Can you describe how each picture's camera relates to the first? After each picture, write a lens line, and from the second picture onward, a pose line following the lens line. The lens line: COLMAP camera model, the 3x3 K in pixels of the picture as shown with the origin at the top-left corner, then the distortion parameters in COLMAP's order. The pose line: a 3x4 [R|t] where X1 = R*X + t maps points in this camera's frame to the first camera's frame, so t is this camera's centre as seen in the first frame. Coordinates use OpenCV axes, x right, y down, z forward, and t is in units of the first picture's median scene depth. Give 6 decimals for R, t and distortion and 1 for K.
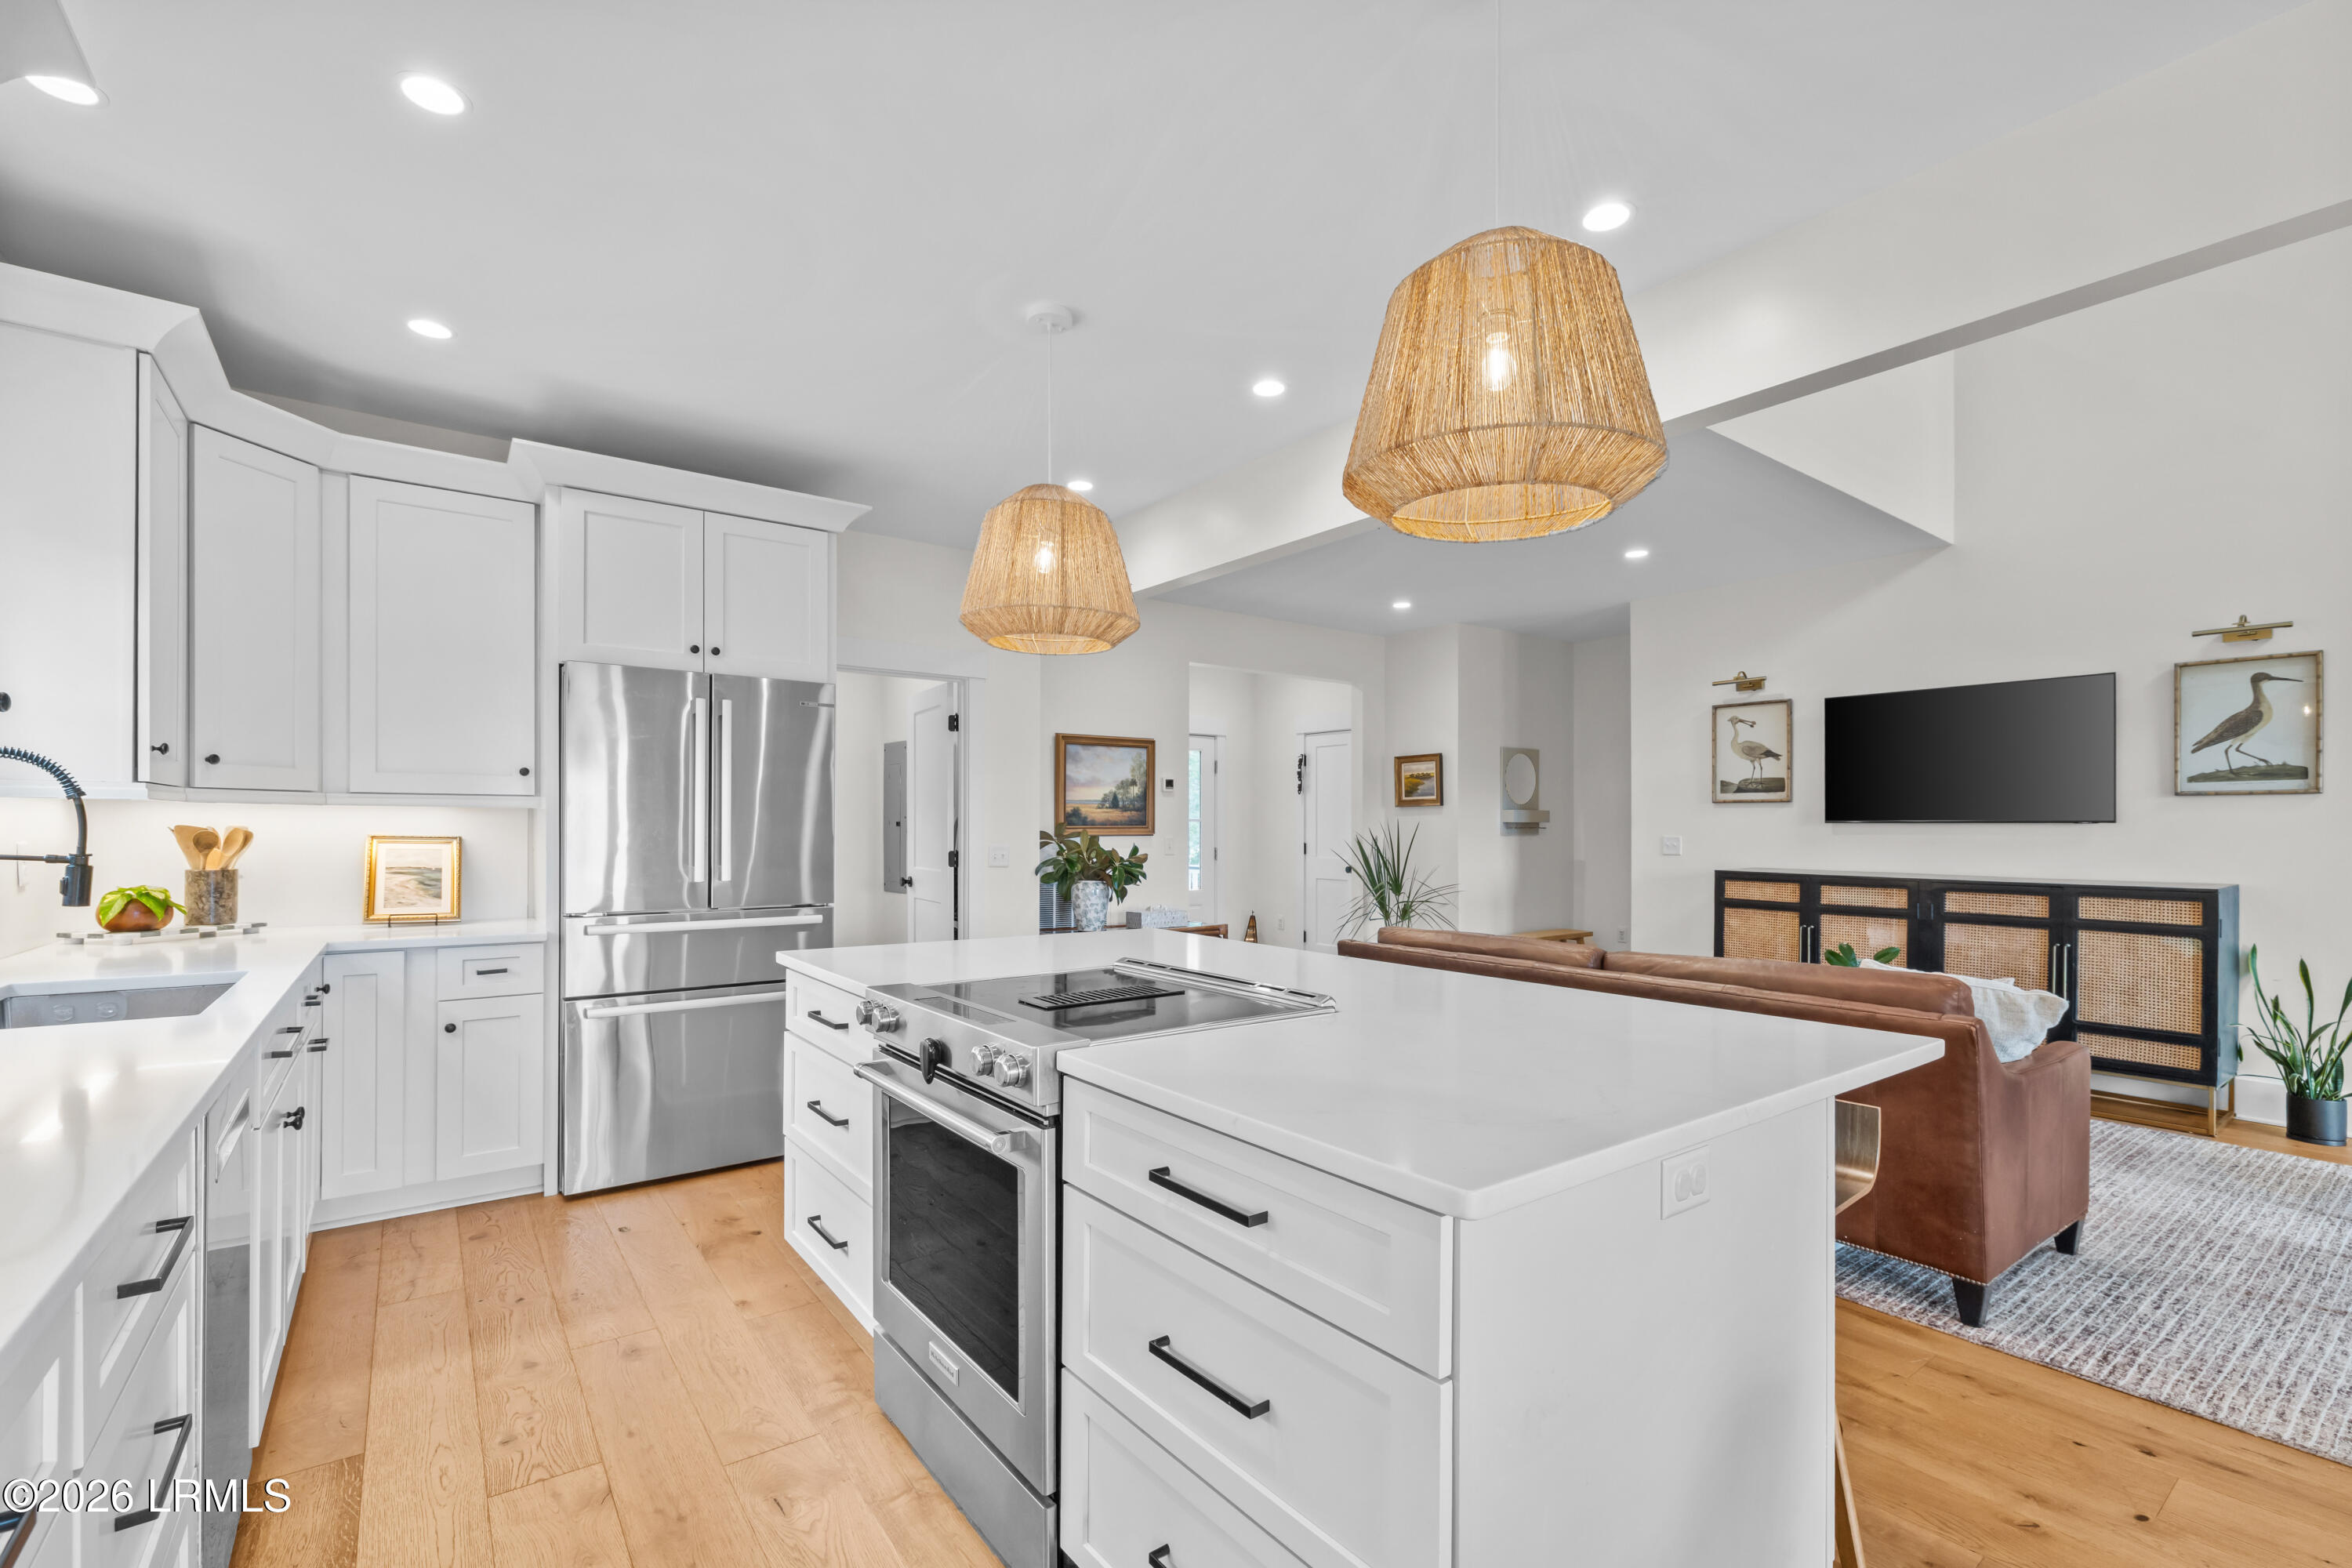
lens RADIAL K [[1043.8, 0, 1186.4], [0, 1043.8, 807.5], [0, 0, 1]] dist [0.002389, 0.001450]
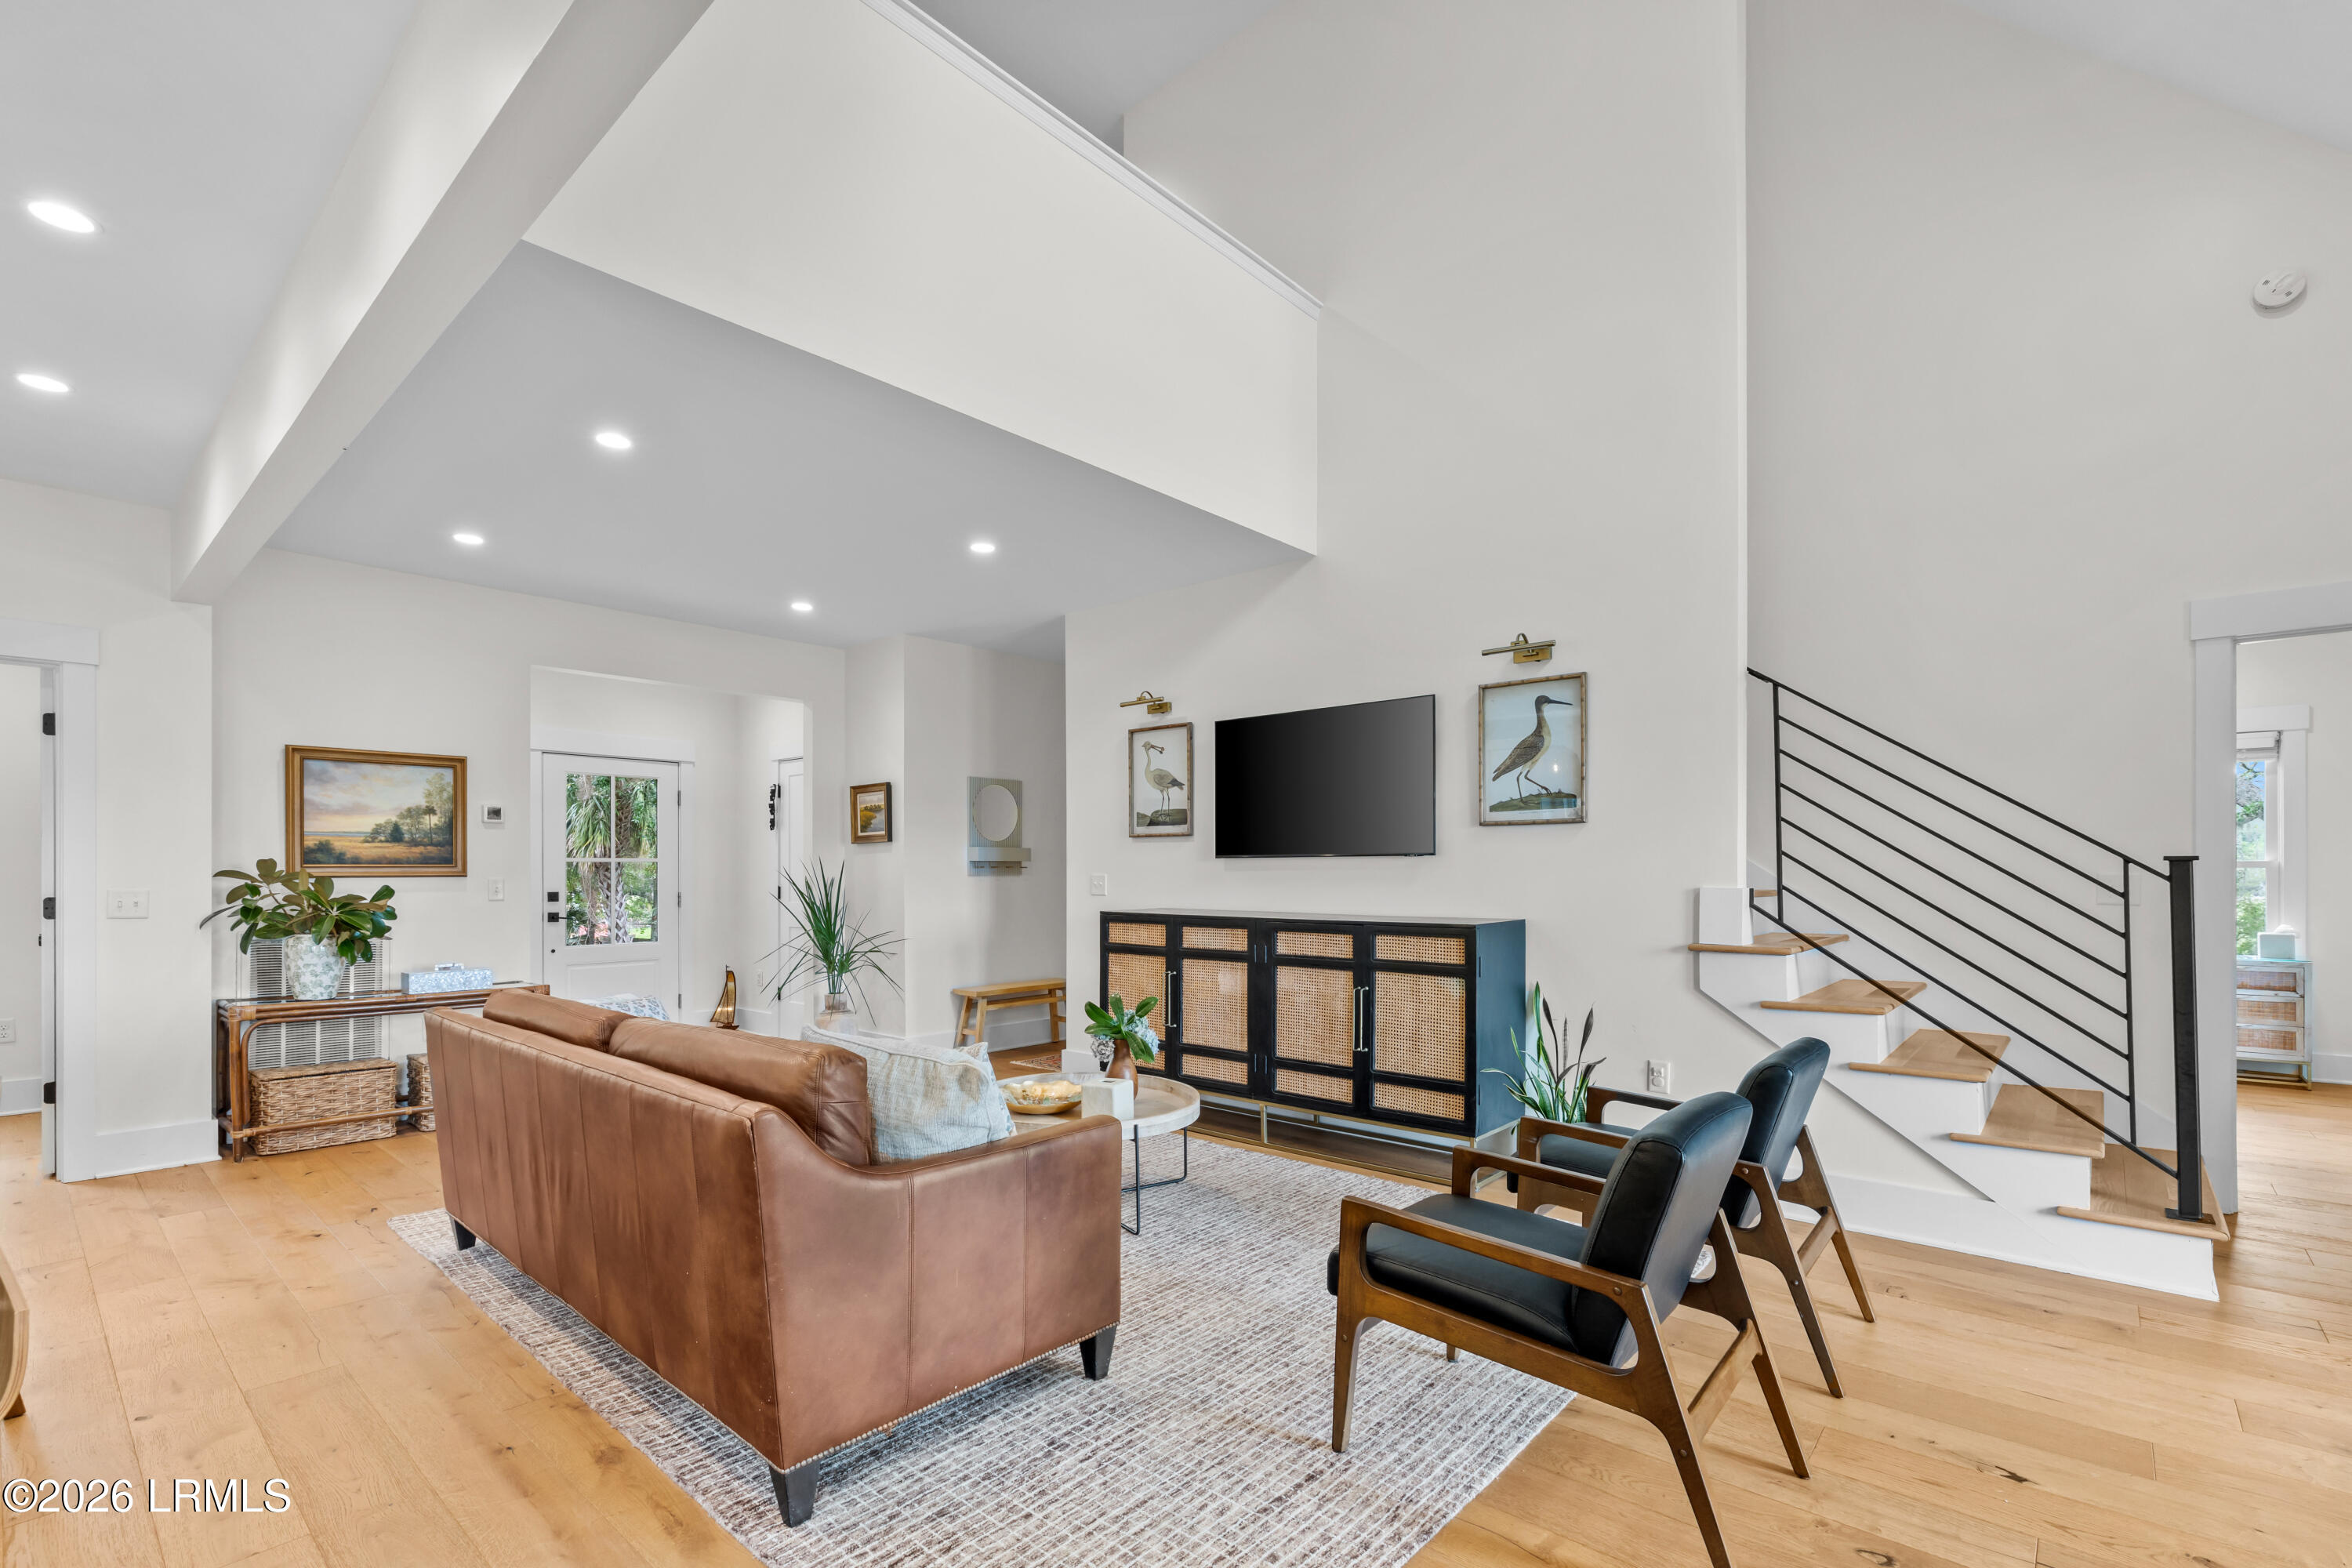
lens RADIAL K [[1043.8, 0, 1183.6], [0, 1043.8, 869.0], [0, 0, 1]] dist [0.002389, 0.001450]
pose [[0.979377, -0.003719, 0.202005, 0.379478], [0.000823, 0.999896, 0.014419, 0.010645], [-0.202038, -0.013955, 0.979278, 0.102402]]
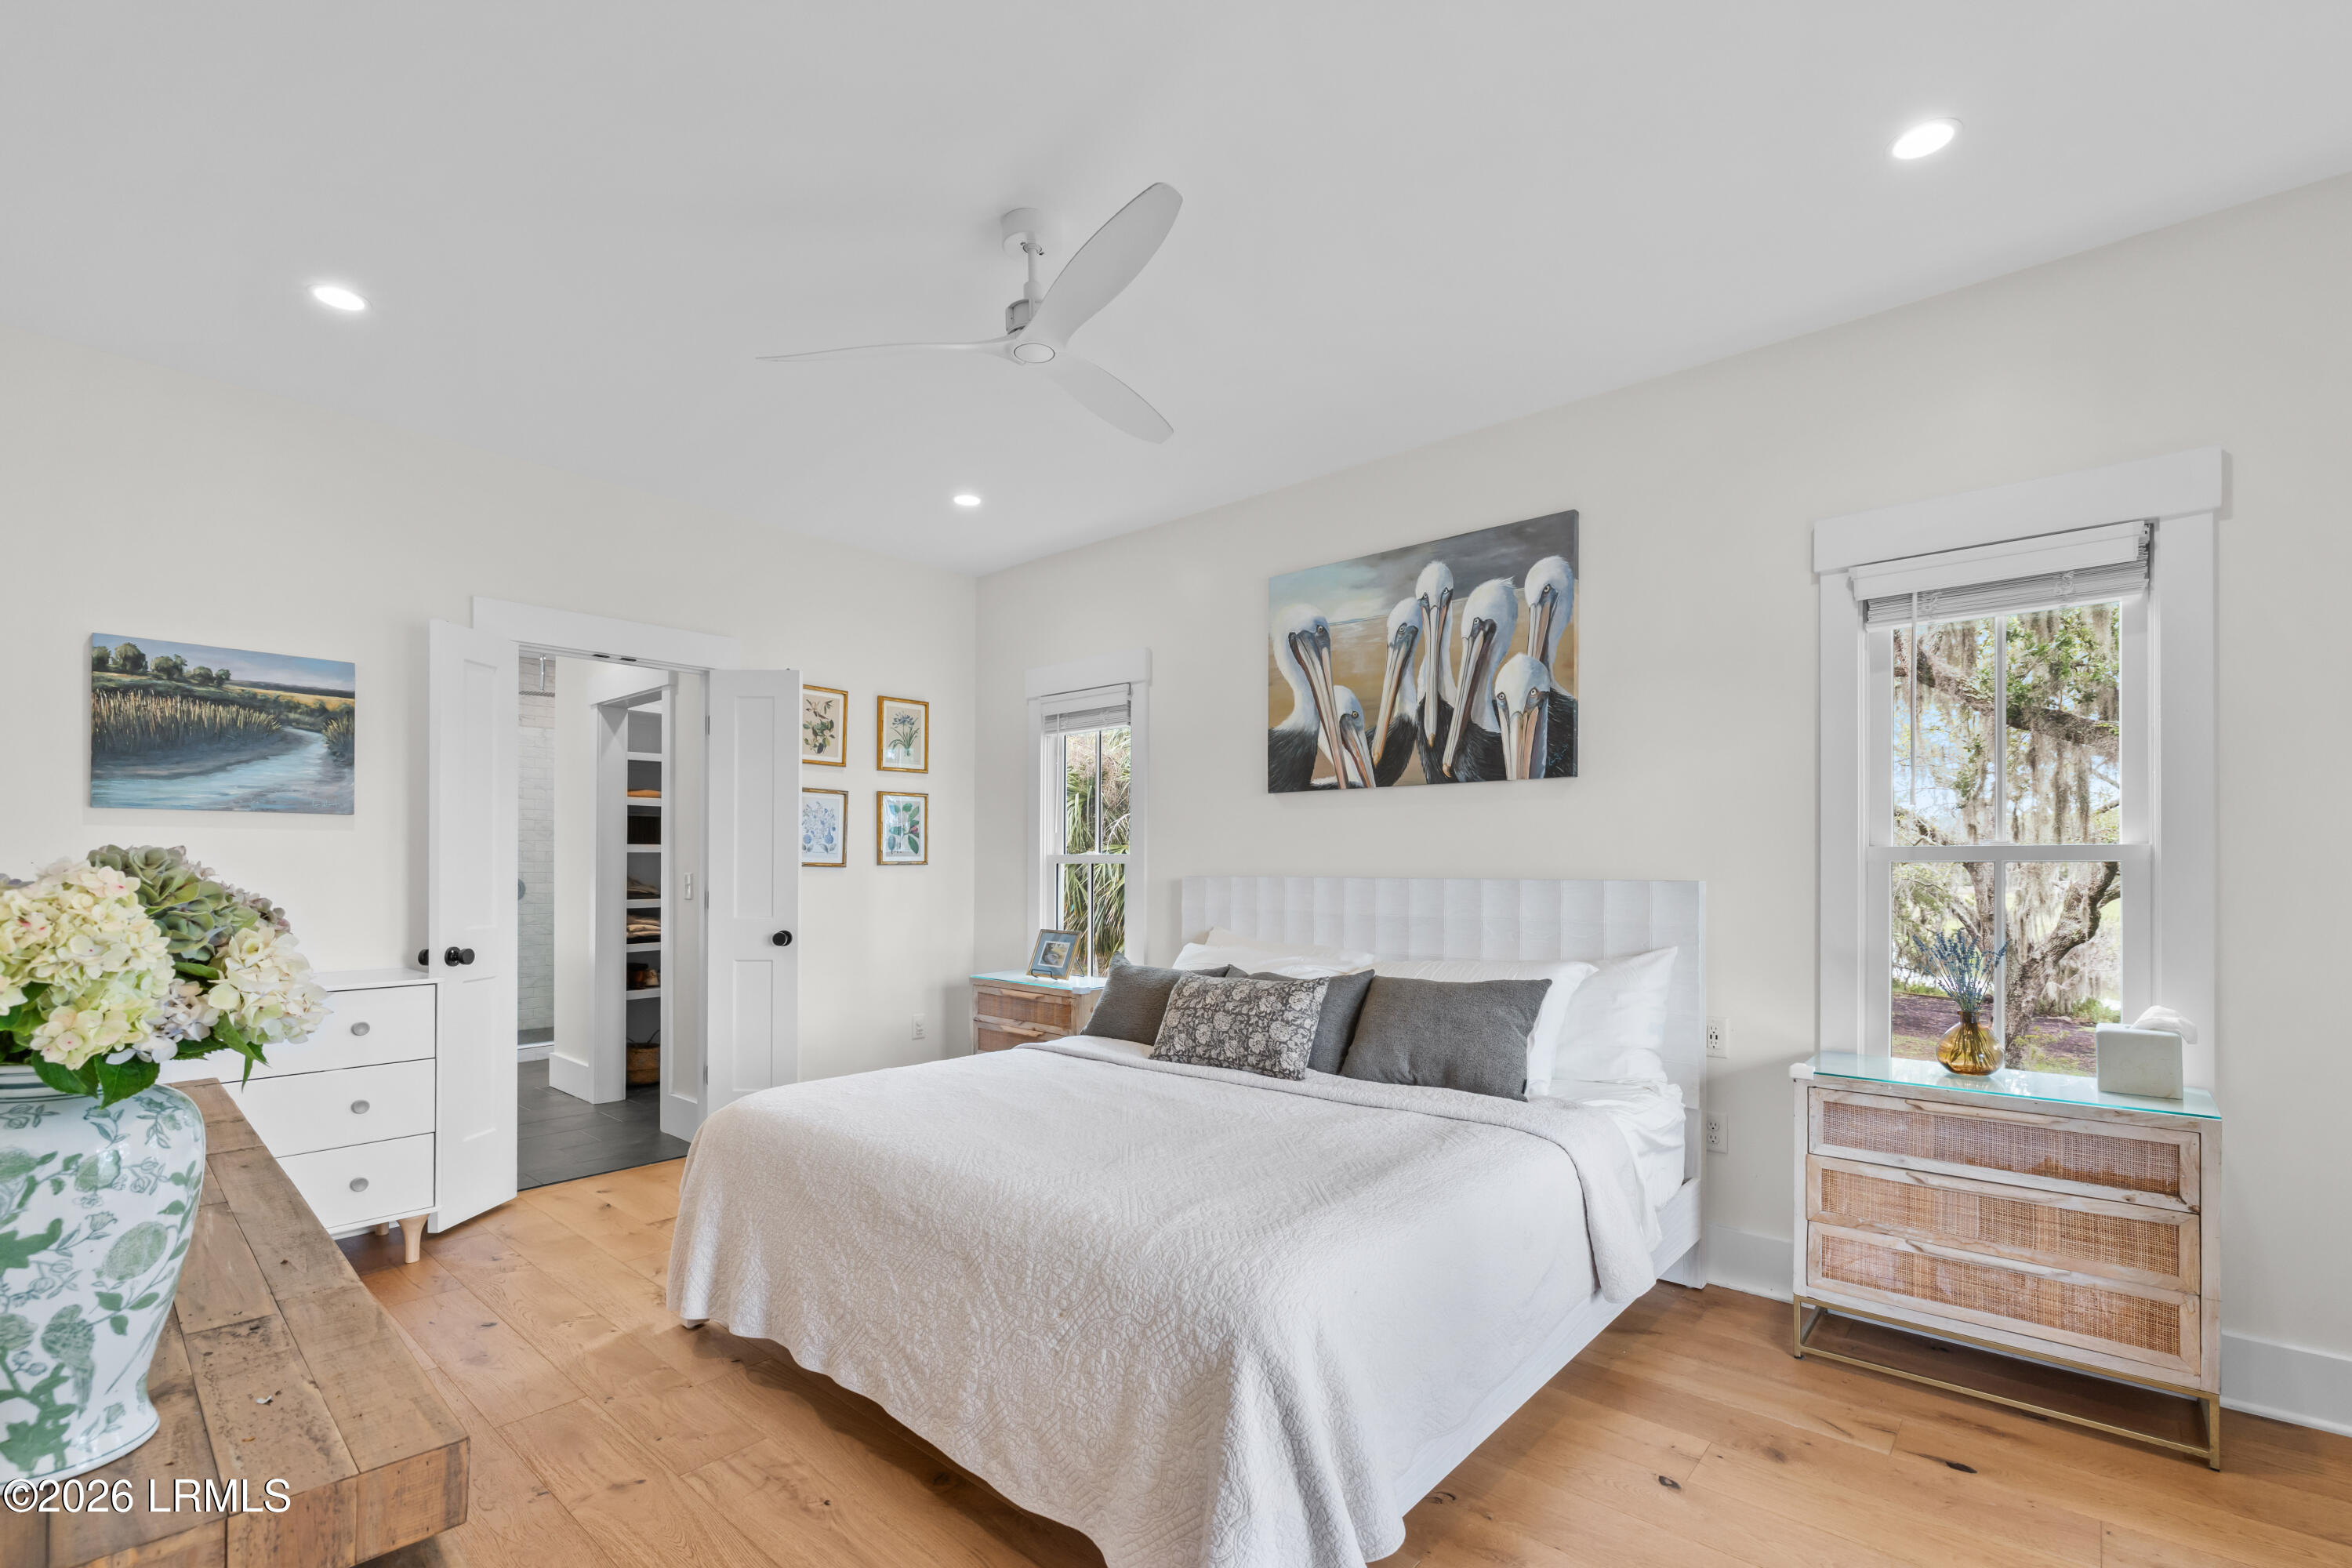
lens RADIAL K [[1043.8, 0, 1161.6], [0, 1043.8, 861.5], [0, 0, 1]] dist [0.002389, 0.001450]
pose [[0.980021, -0.004975, 0.198831, 1.178911], [0.001944, 0.999879, 0.015436, 0.018440], [-0.198883, -0.014741, 0.979912, 0.567000]]
